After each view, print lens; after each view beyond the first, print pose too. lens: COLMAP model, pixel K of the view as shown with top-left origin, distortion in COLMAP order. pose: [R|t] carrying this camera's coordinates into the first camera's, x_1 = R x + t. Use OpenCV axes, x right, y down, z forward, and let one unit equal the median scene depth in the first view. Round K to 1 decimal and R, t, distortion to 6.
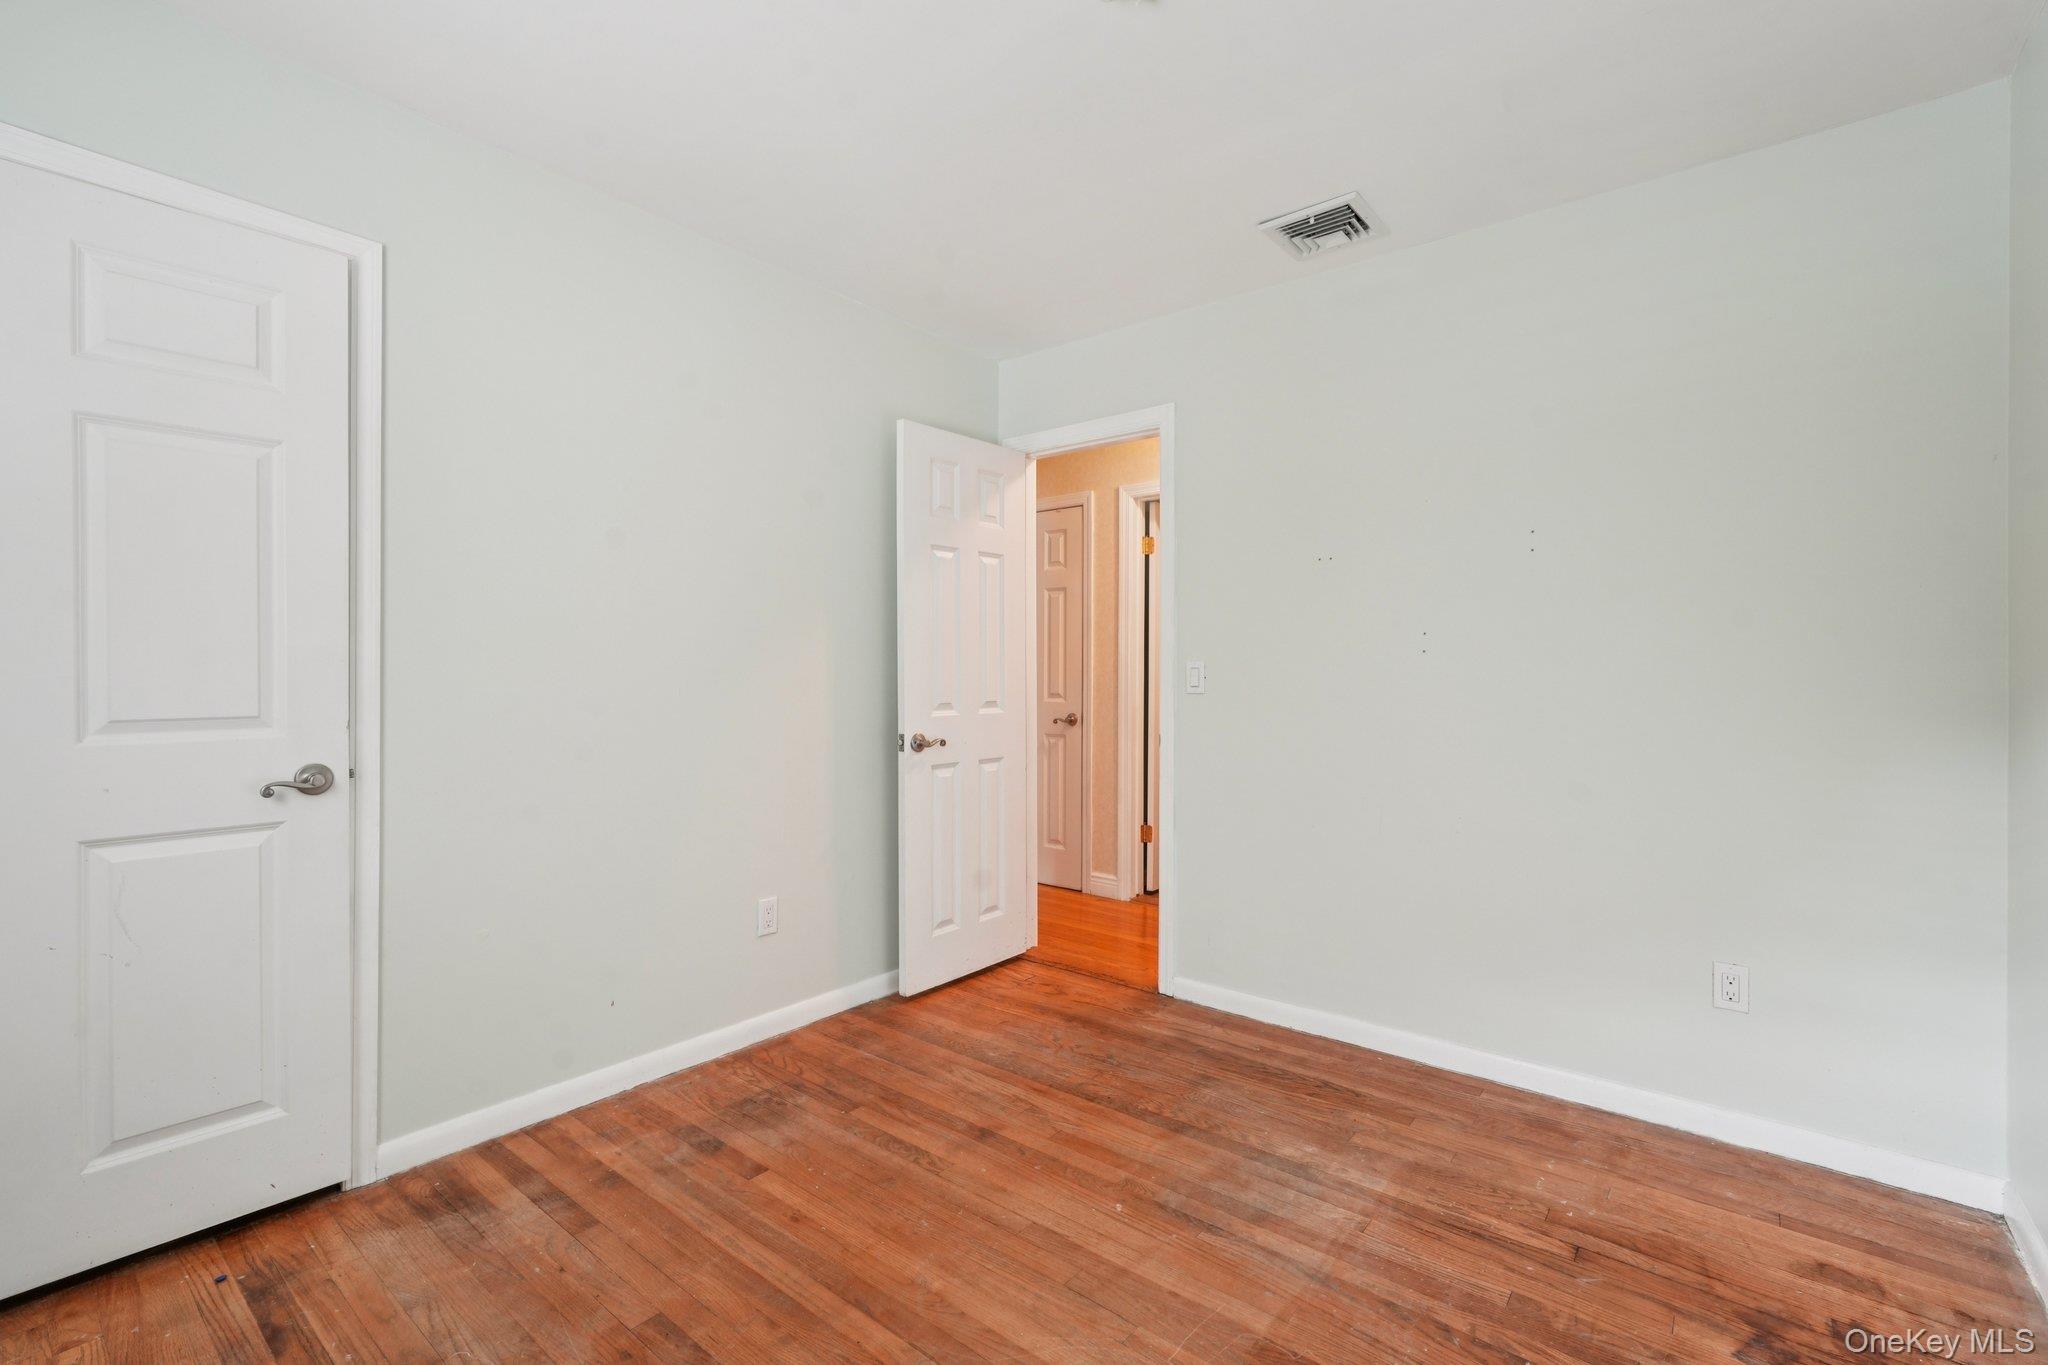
lens RADIAL K [[904.8, 0, 1031.1], [0, 904.8, 679.1], [0, 0, 1]] dist [-0.008458, 0.006048]
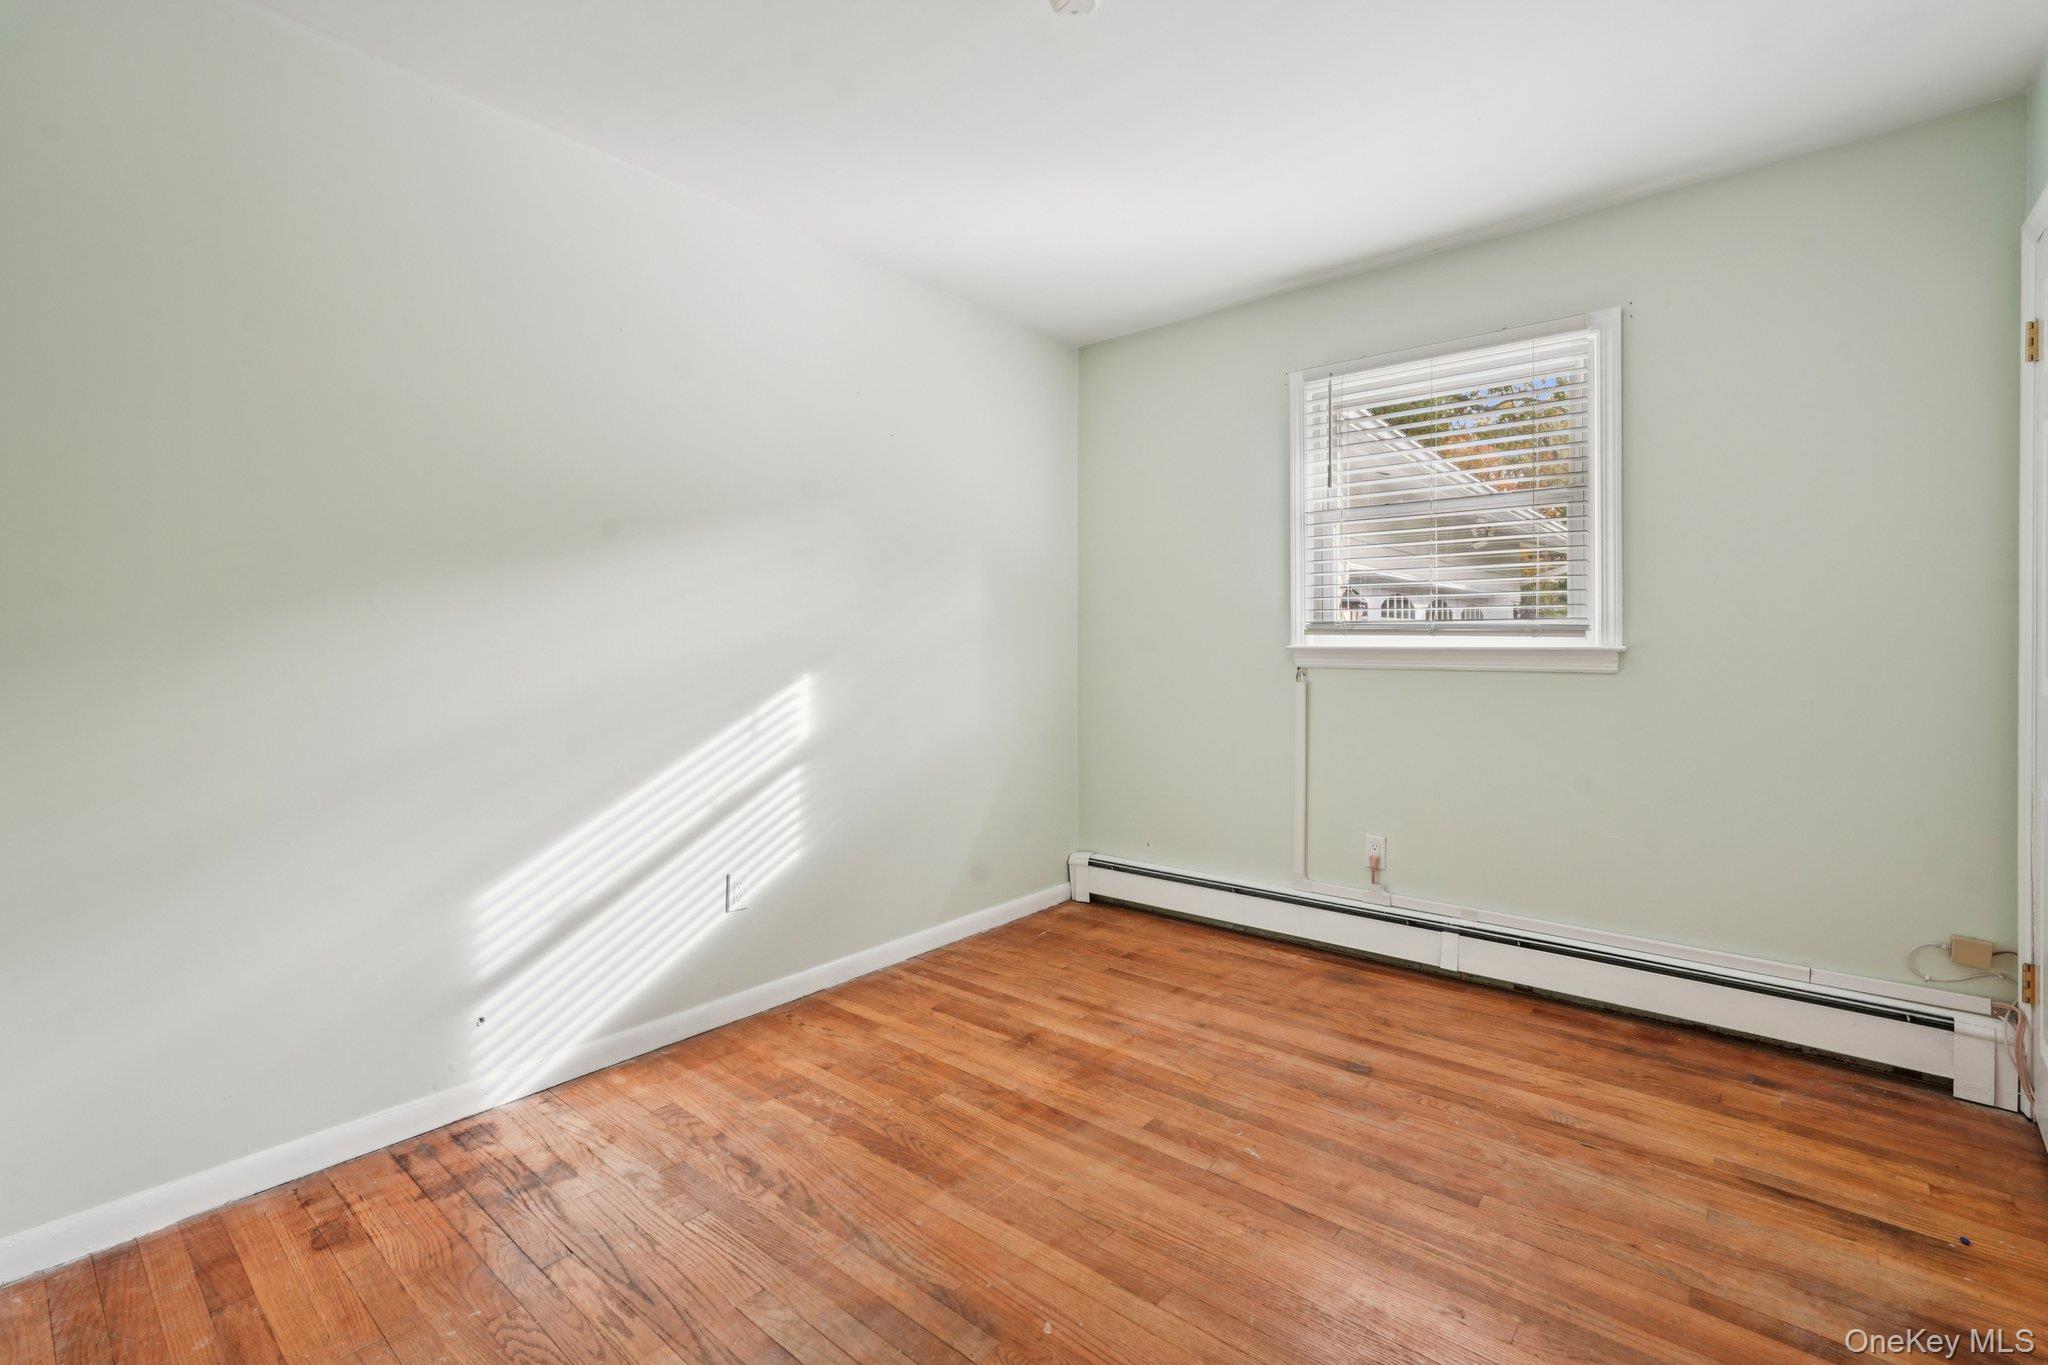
lens RADIAL K [[904.8, 0, 1031.1], [0, 904.8, 679.1], [0, 0, 1]] dist [-0.008458, 0.006048]
pose [[-0.999813, -0.003197, 0.019047, 0.109443], [-0.002329, 0.998965, 0.045419, 0.003279], [-0.019173, 0.045366, -0.998786, 1.926803]]
